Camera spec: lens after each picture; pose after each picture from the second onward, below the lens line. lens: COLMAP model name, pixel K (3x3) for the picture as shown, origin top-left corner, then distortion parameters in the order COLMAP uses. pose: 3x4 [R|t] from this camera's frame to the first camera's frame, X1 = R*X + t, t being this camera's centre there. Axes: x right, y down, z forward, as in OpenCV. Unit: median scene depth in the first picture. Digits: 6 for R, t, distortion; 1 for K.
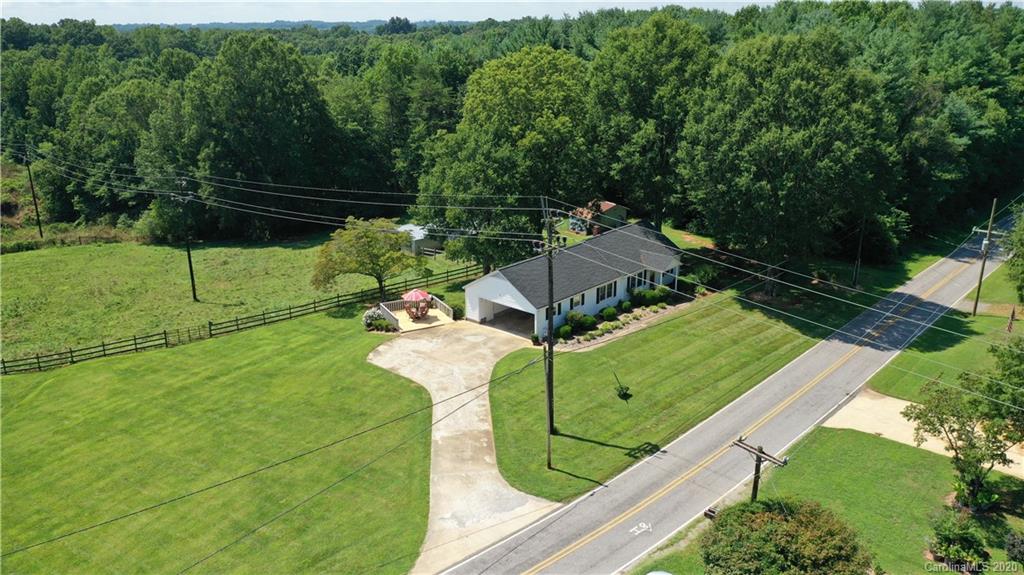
lens RADIAL K [[805.7, 0, 509.3], [0, 805.7, 294.7], [0, 0, 1]] dist [-0.007288, 0.001274]
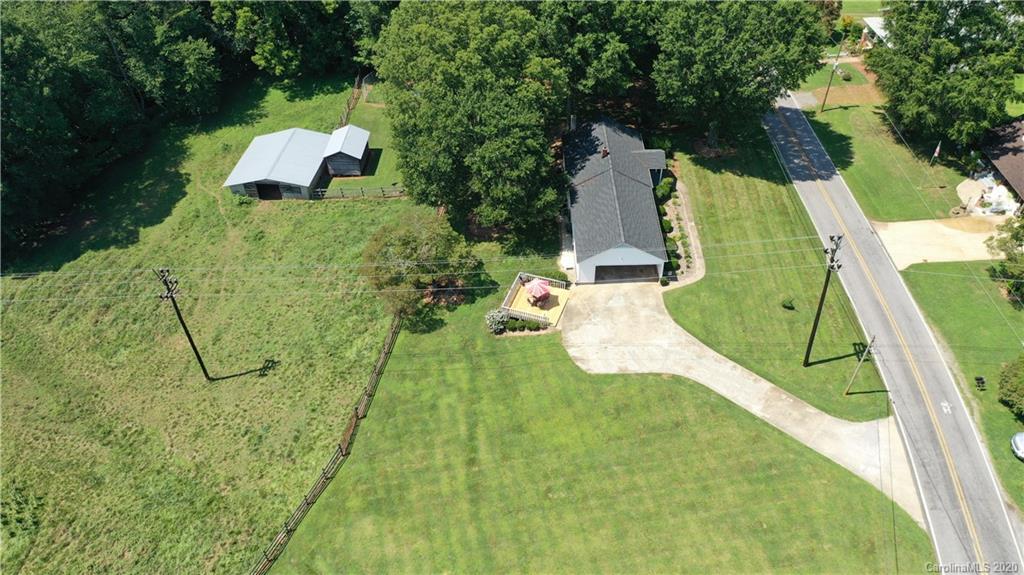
lens RADIAL K [[805.7, 0, 509.3], [0, 805.7, 294.7], [0, 0, 1]] dist [-0.007288, 0.001274]
pose [[0.733860, -0.481731, 0.478941, -0.696670], [0.241108, 0.843862, 0.479338, -0.540467], [-0.635072, -0.236291, 0.735425, 0.245414]]
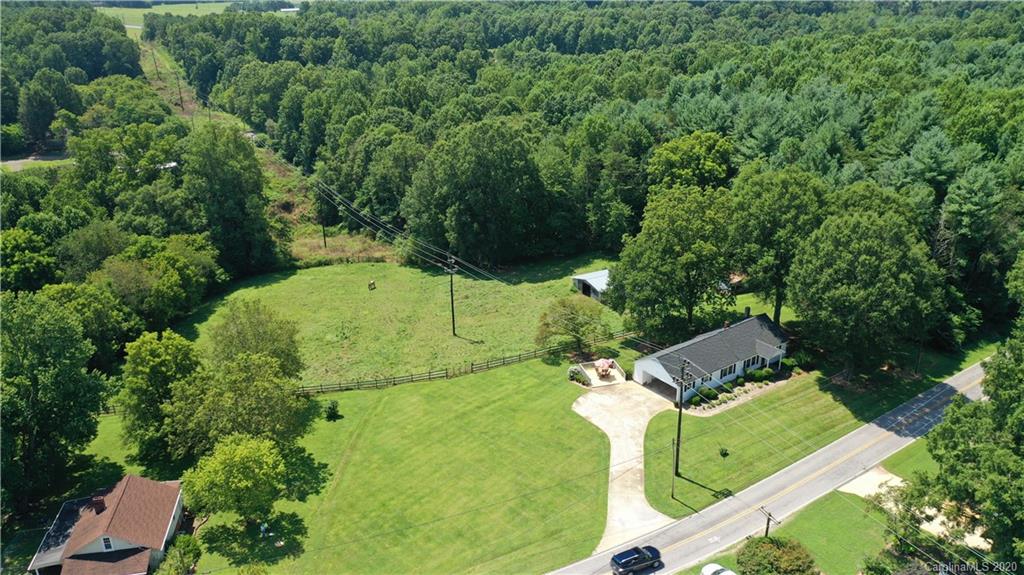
lens RADIAL K [[805.7, 0, 509.3], [0, 805.7, 294.7], [0, 0, 1]] dist [-0.007288, 0.001274]
pose [[0.975993, 0.073399, -0.205061, 0.019883], [-0.057304, 0.994871, 0.083357, -0.265100], [0.210128, -0.069605, 0.975193, -0.592807]]
